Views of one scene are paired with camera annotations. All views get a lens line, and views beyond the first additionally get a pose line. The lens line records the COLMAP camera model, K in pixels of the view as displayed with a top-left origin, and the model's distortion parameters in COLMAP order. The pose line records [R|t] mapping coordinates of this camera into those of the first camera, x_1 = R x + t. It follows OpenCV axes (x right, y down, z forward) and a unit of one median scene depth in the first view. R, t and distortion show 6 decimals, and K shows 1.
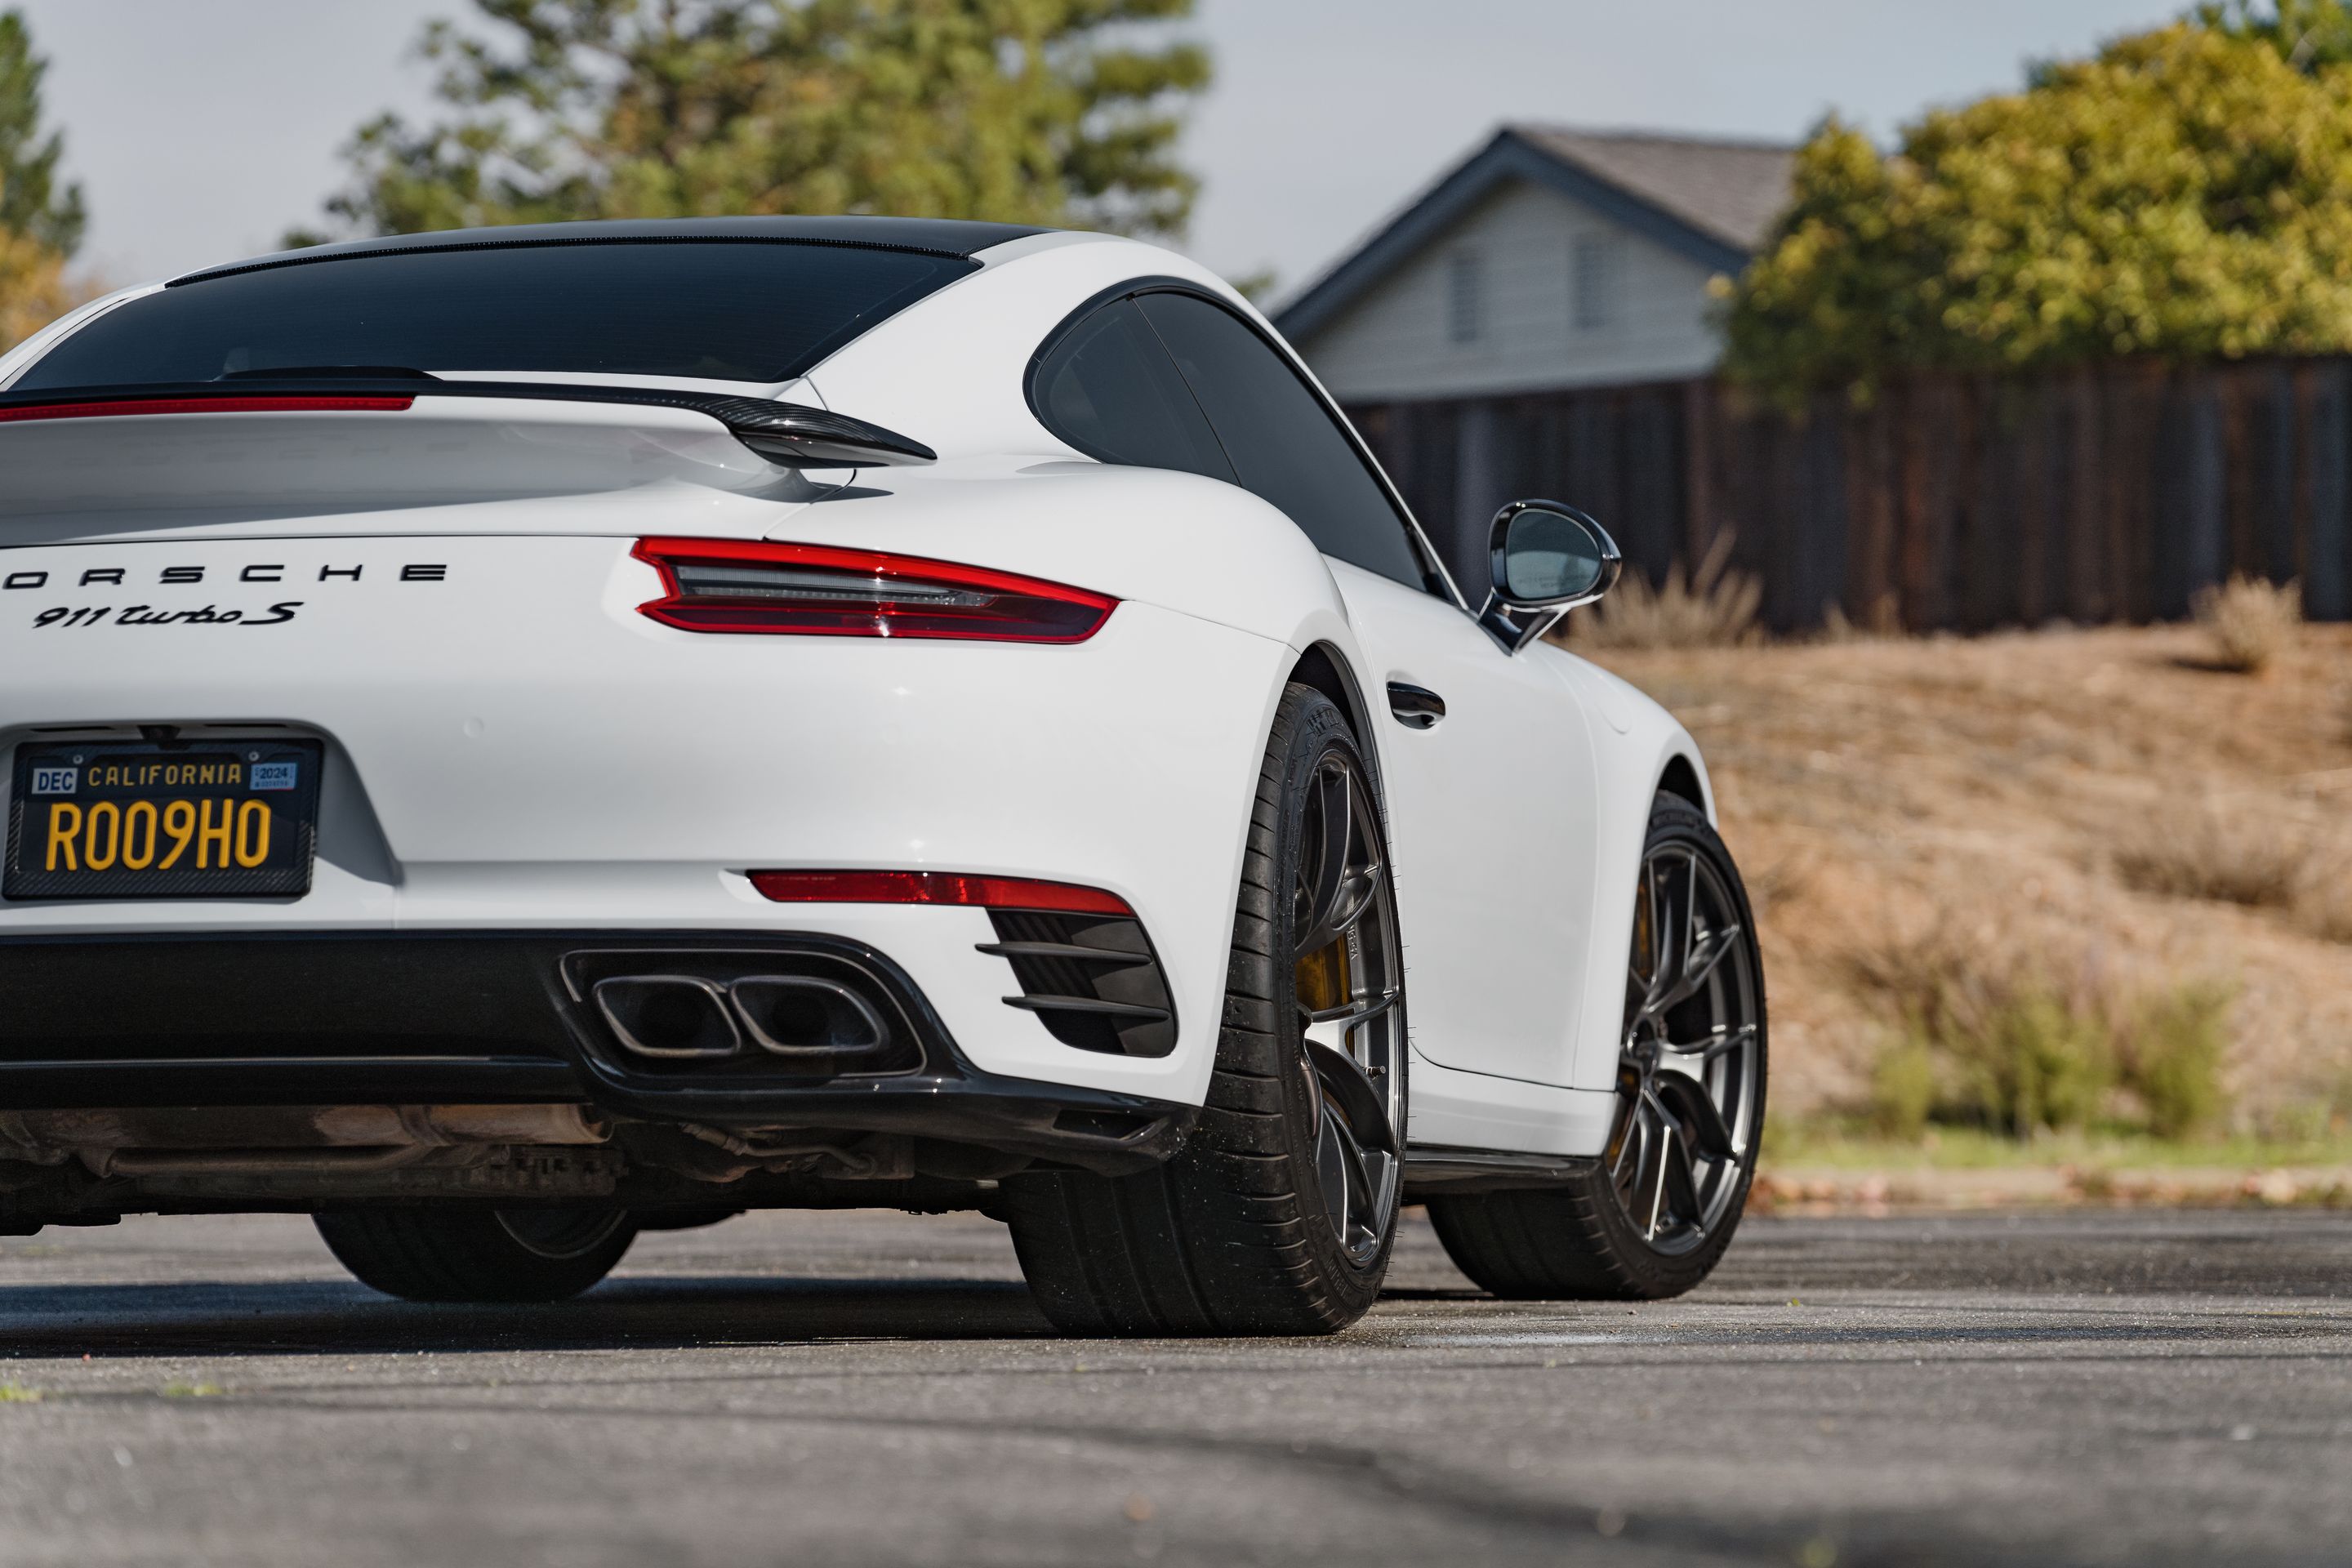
lens RADIAL K [[8826.0, 0, 1184.3], [0, 8826.0, 614.7], [0, 0, 1]] dist [0.021649, 1.724453]
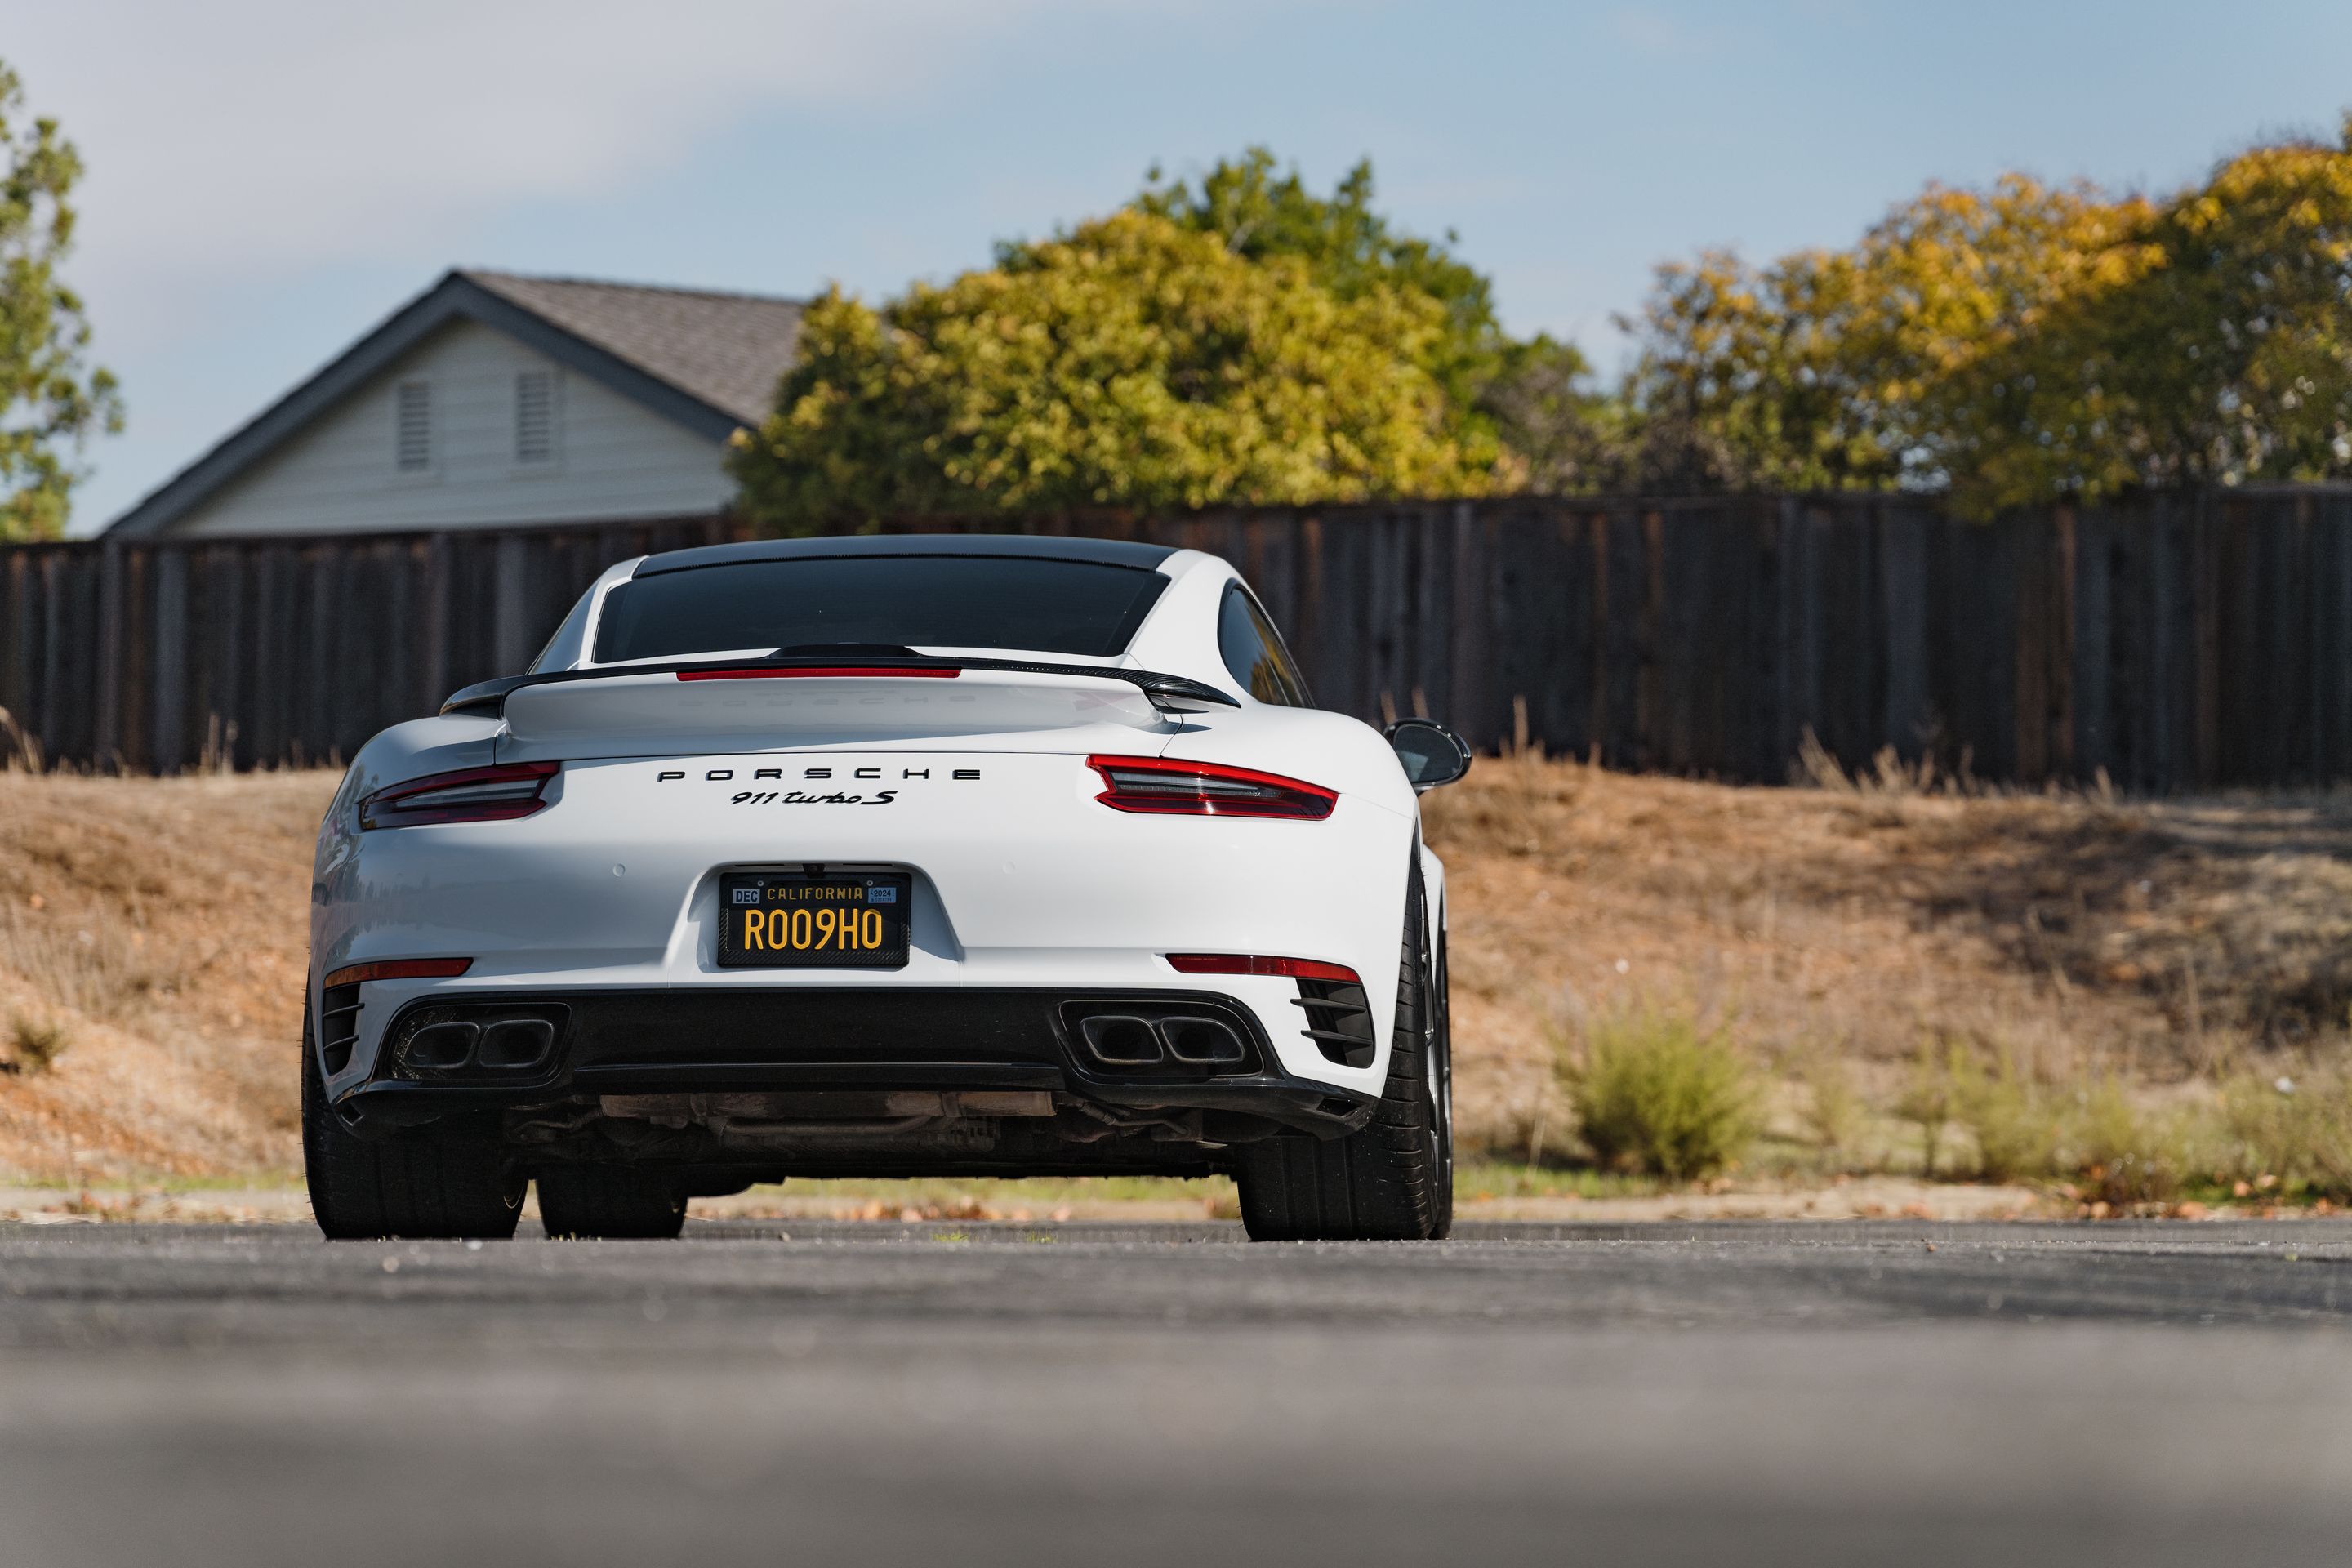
lens RADIAL K [[8826.0, 0, 1184.3], [0, 8826.0, 614.7], [0, 0, 1]] dist [0.021649, 1.724453]
pose [[0.987486, 0.016067, 0.156889, -0.307260], [-0.014659, 0.999841, -0.010132, -0.018640], [-0.157027, 0.007705, 0.987564, -0.660521]]
